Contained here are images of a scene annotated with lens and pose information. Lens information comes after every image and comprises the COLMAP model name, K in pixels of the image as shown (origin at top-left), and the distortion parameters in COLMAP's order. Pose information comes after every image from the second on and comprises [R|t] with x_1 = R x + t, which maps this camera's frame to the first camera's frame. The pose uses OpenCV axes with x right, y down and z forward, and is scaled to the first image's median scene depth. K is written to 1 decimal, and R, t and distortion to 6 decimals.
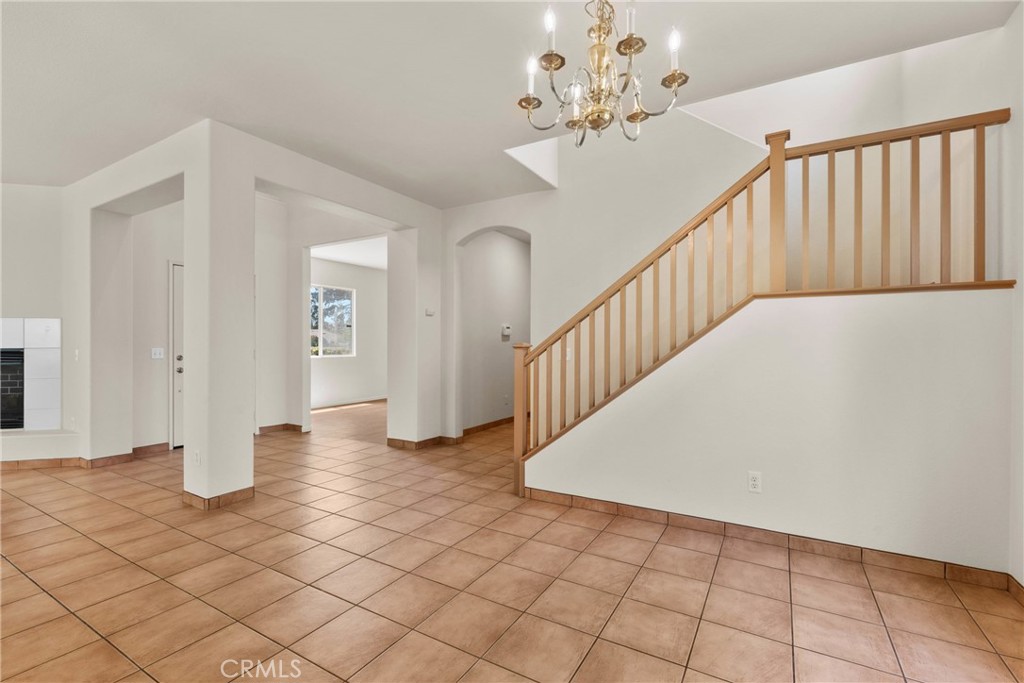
lens RADIAL K [[449.9, 0, 512.0], [0, 449.9, 341.5], [0, 0, 1]] dist [0.001267, -0.000169]
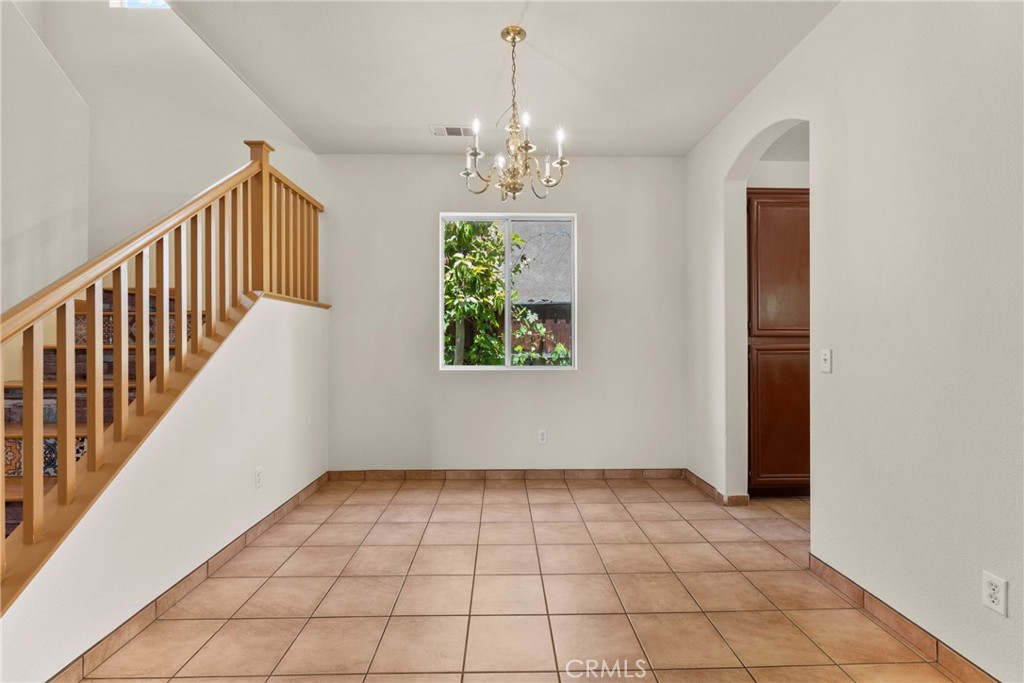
lens RADIAL K [[449.9, 0, 512.0], [0, 449.9, 341.5], [0, 0, 1]] dist [0.001267, -0.000169]
pose [[-0.516625, -0.002336, 0.856208, -0.742502], [-0.006630, 0.999977, -0.001272, 0.005980], [-0.856186, -0.006334, -0.516629, 1.238994]]
